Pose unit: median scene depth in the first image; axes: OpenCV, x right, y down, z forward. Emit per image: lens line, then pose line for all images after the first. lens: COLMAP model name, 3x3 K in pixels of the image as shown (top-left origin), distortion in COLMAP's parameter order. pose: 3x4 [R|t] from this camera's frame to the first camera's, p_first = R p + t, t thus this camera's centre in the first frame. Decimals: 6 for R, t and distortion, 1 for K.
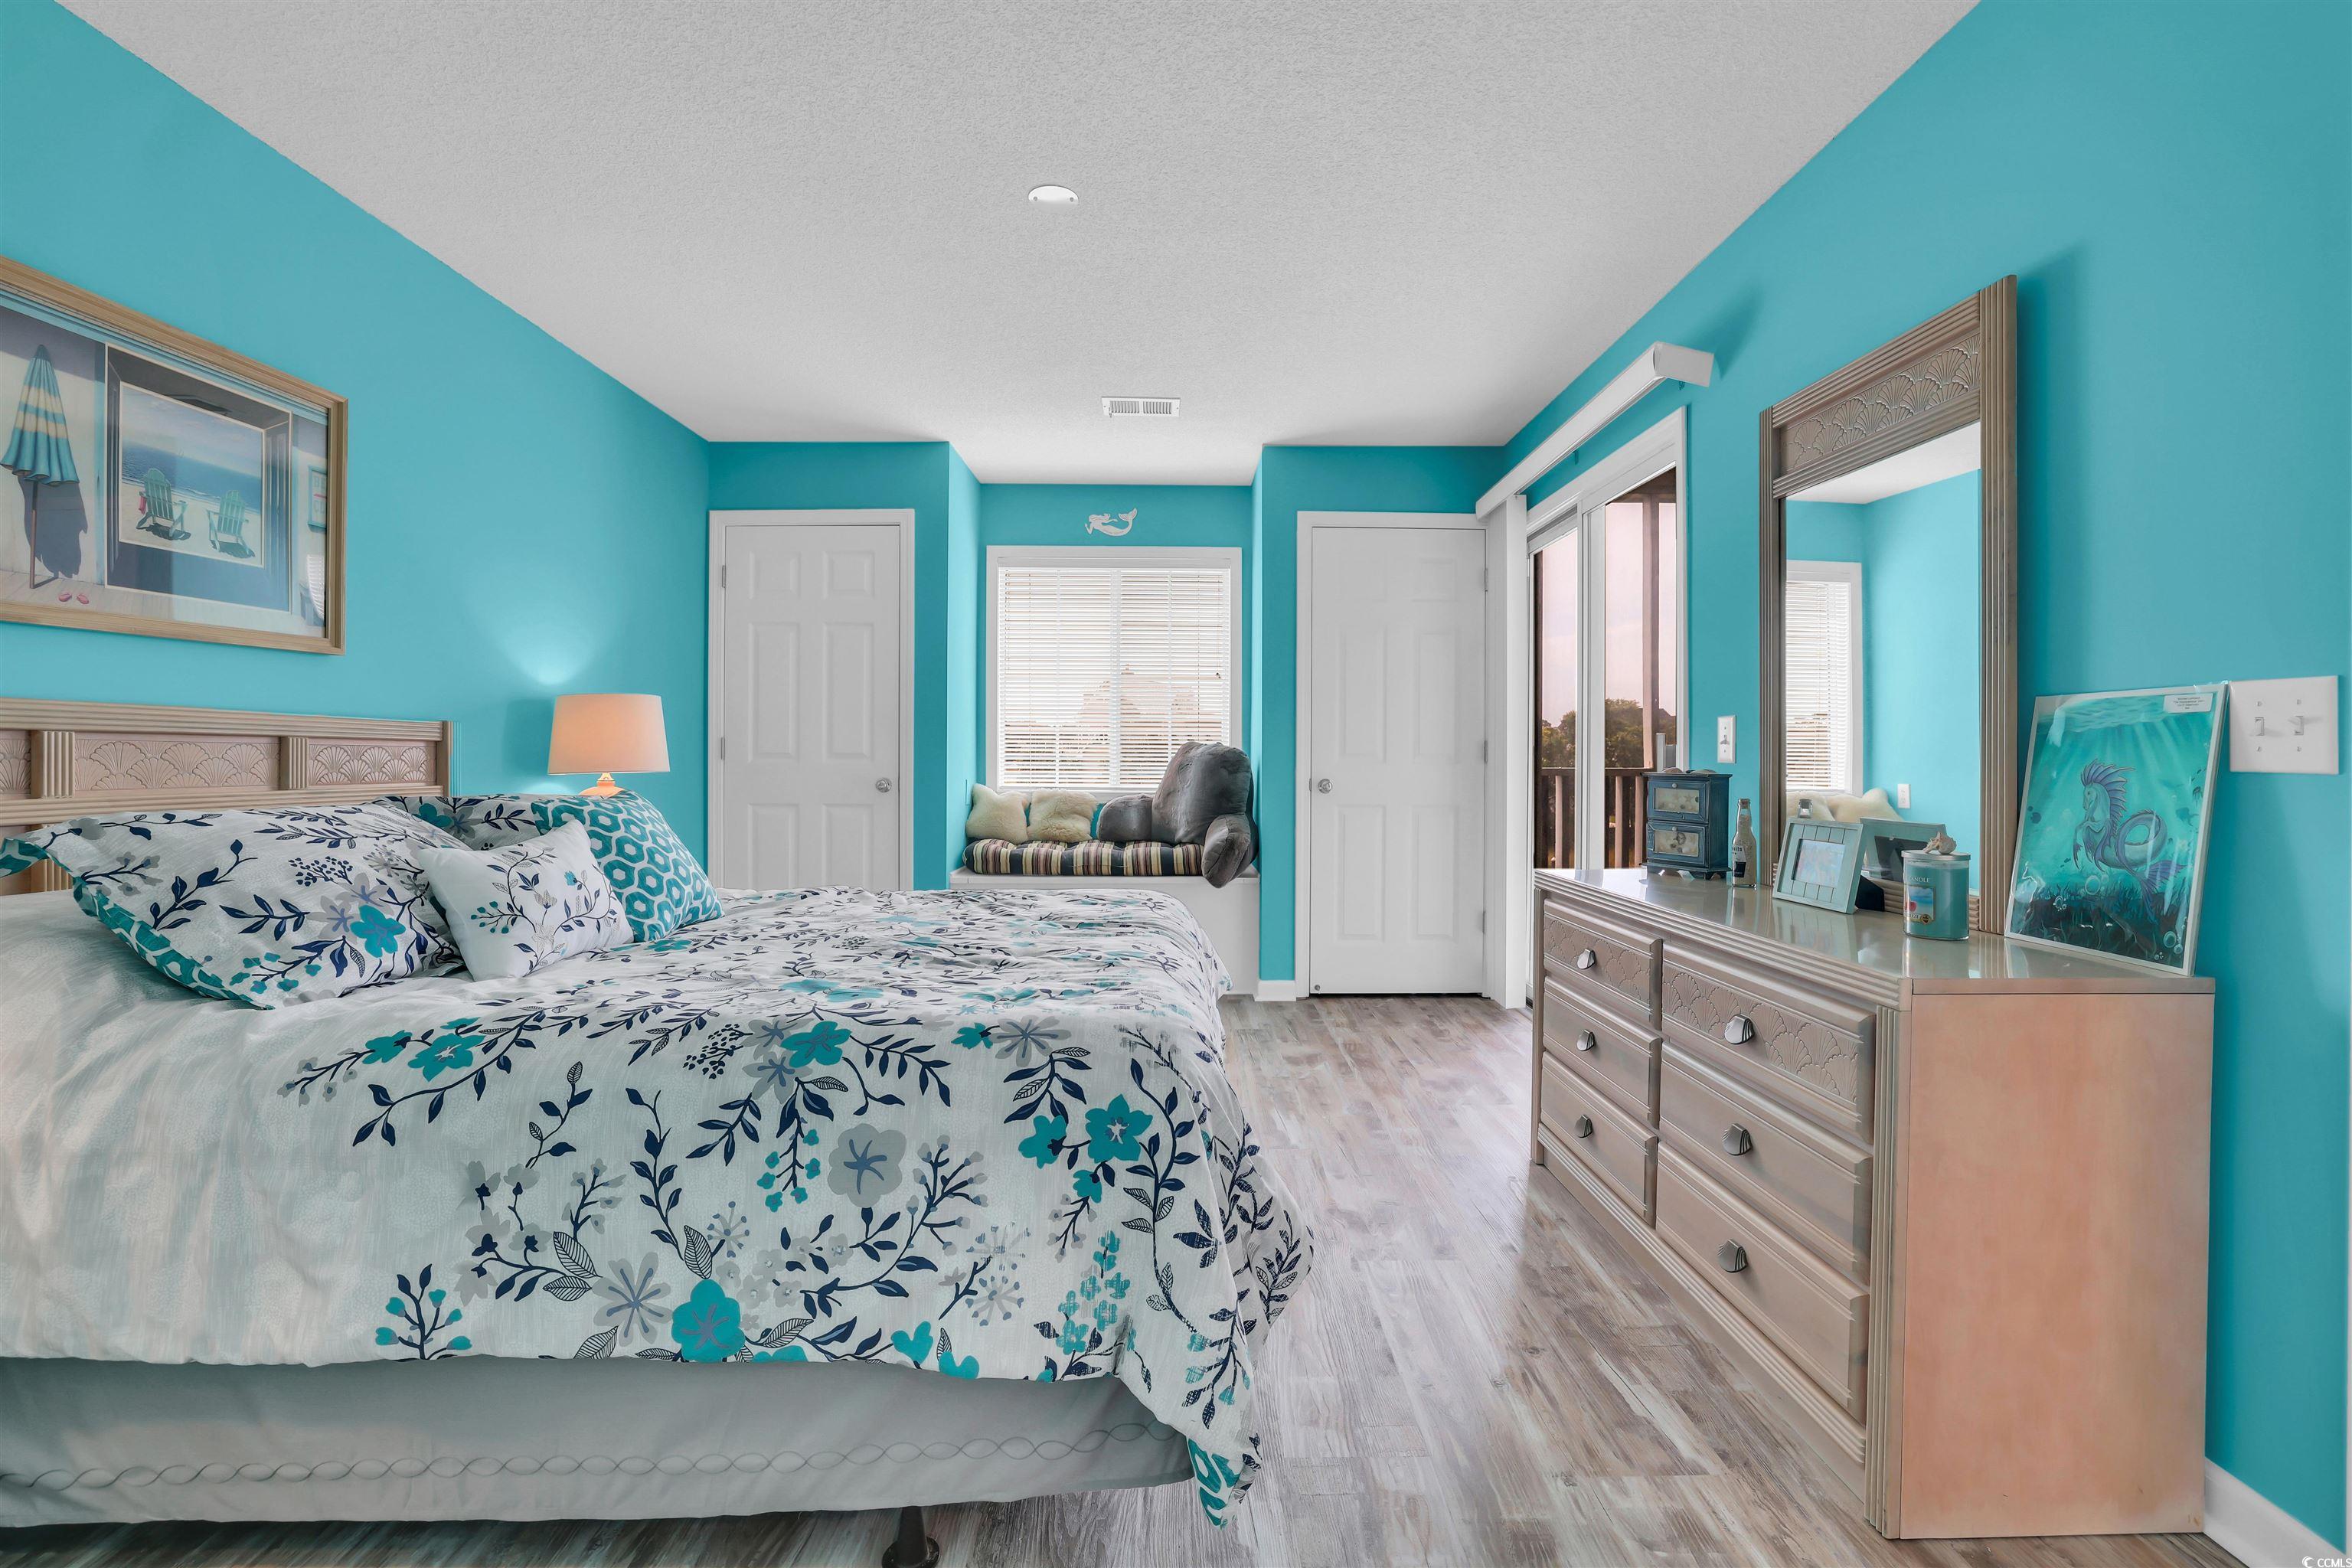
lens RADIAL K [[1009.1, 0, 1176.8], [0, 1009.1, 765.2], [0, 0, 1]] dist [-0.035096, 0.009641]
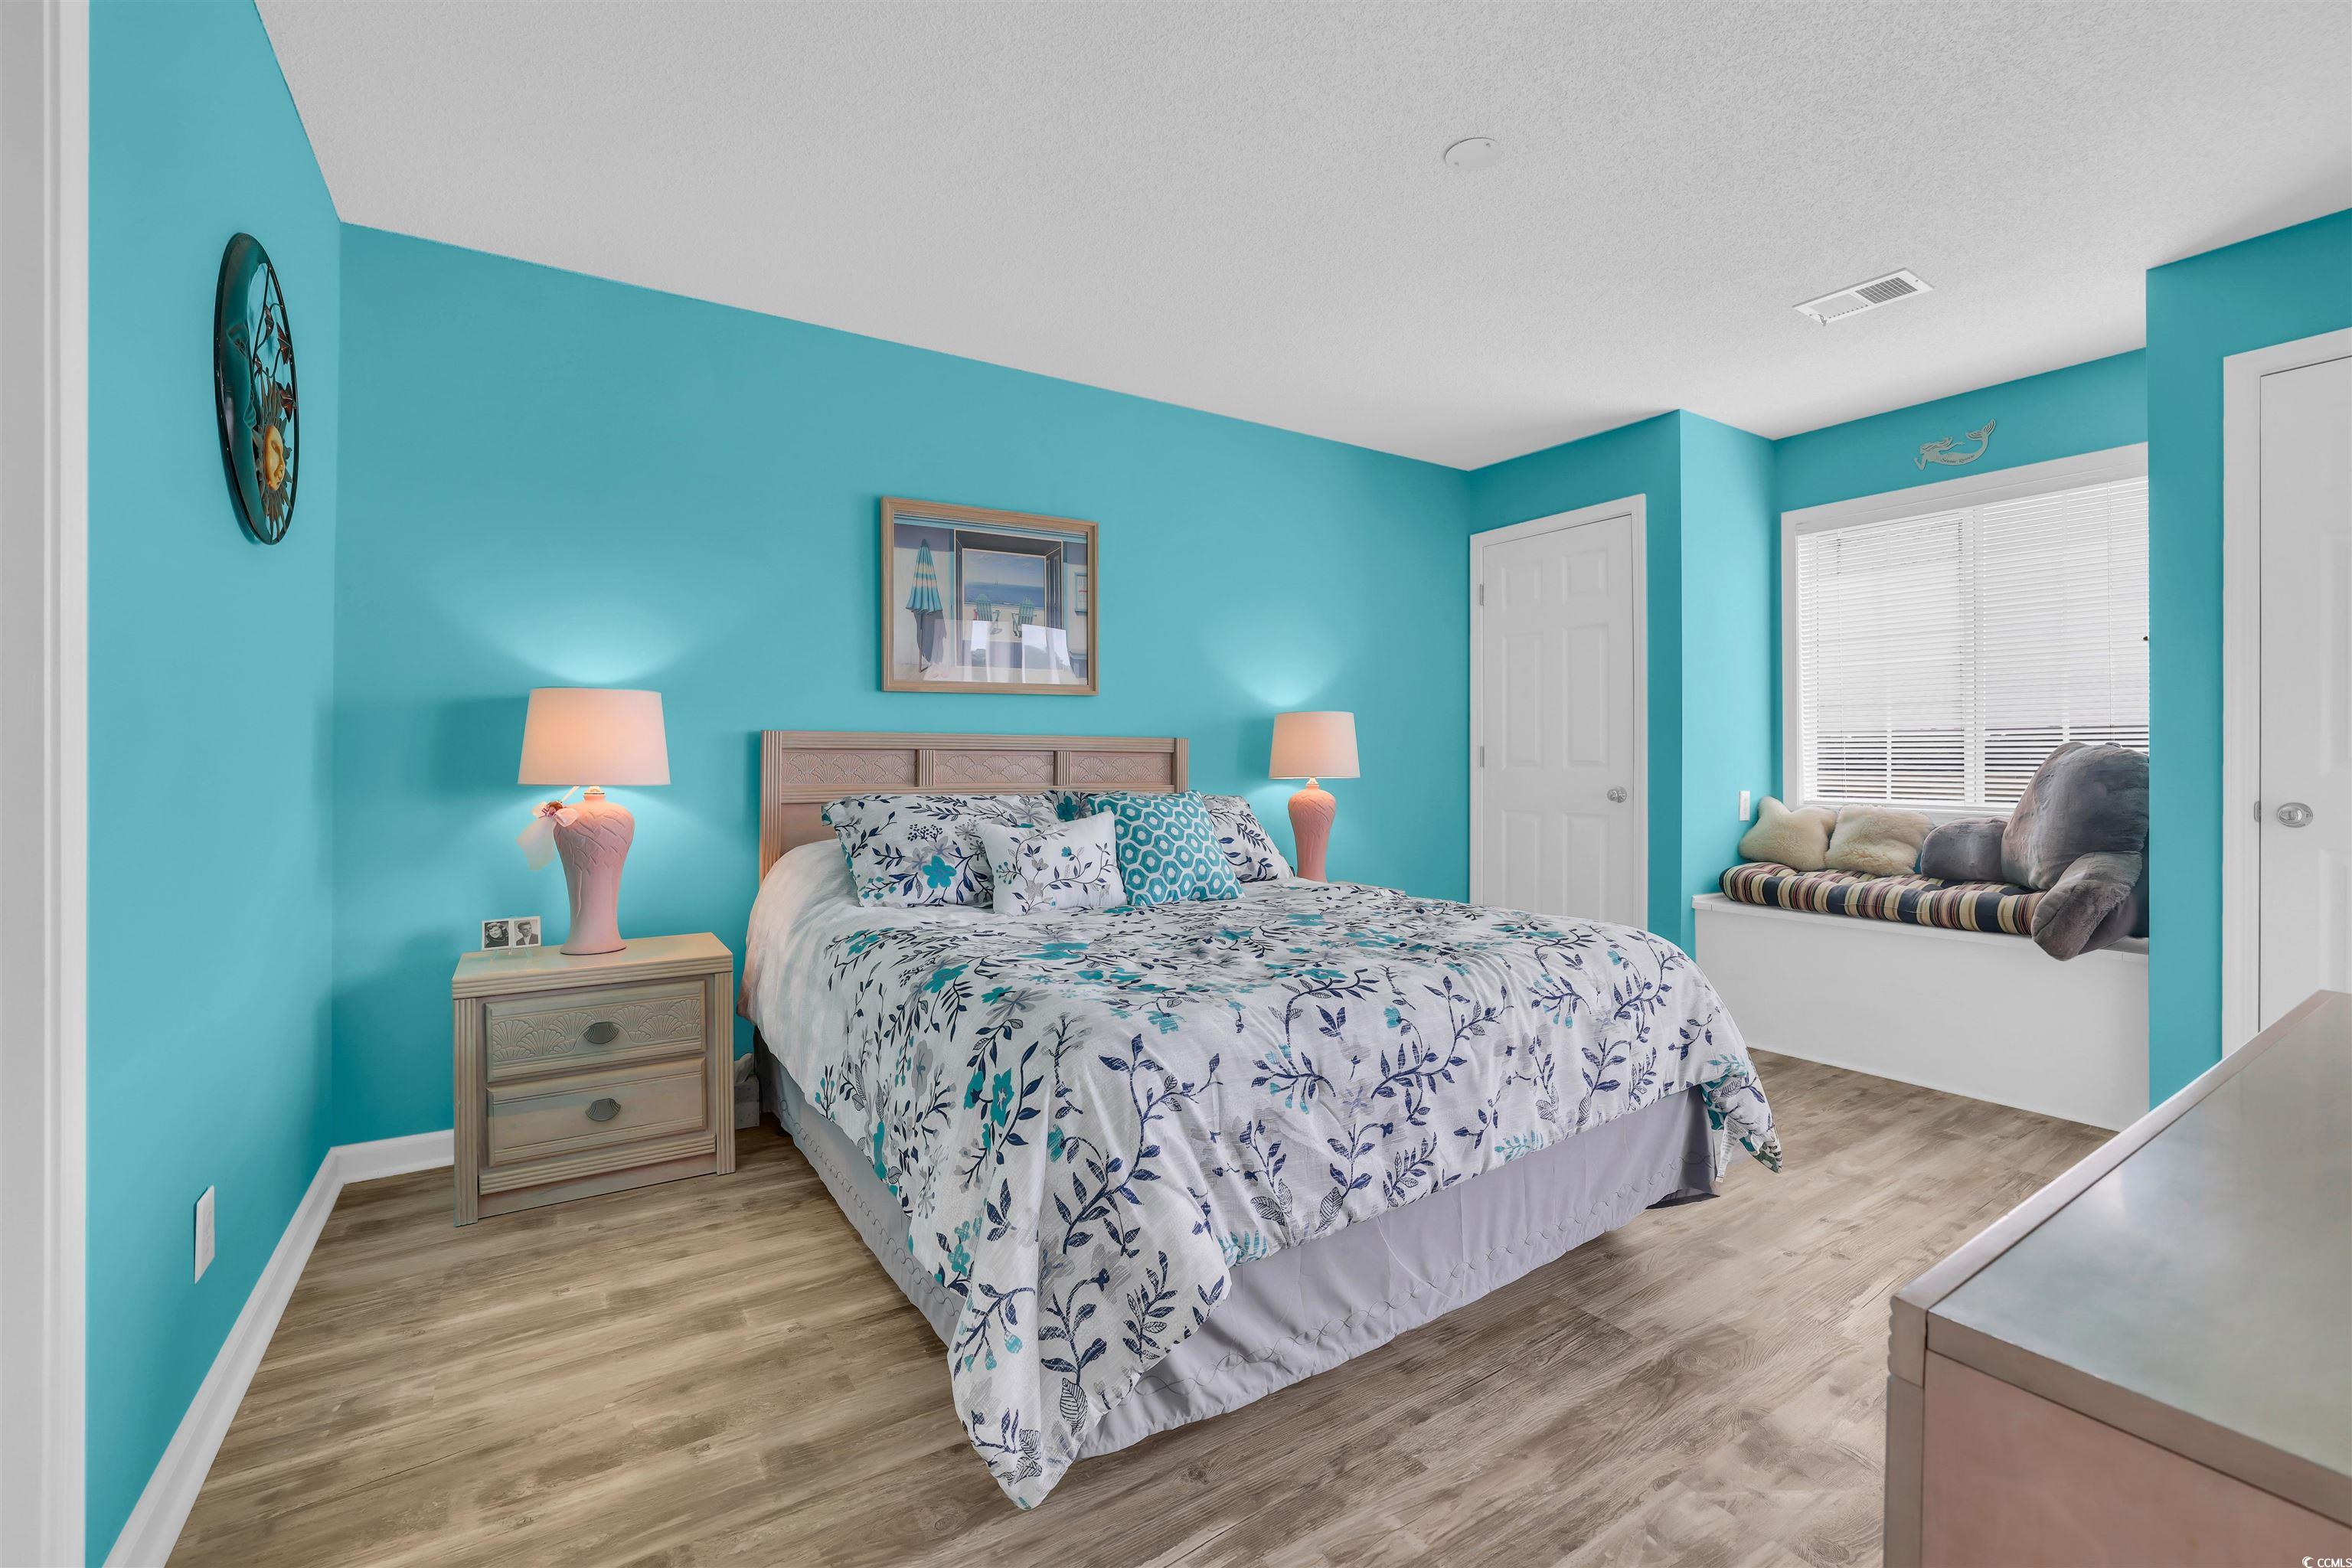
lens RADIAL K [[1009.1, 0, 1190.3], [0, 1009.1, 771.1], [0, 0, 1]] dist [-0.035096, 0.009641]
pose [[0.545768, 0.004906, -0.837922, 0.514524], [-0.006844, 0.999976, 0.001397, -0.001302], [0.837908, 0.004972, 0.545788, 0.293997]]
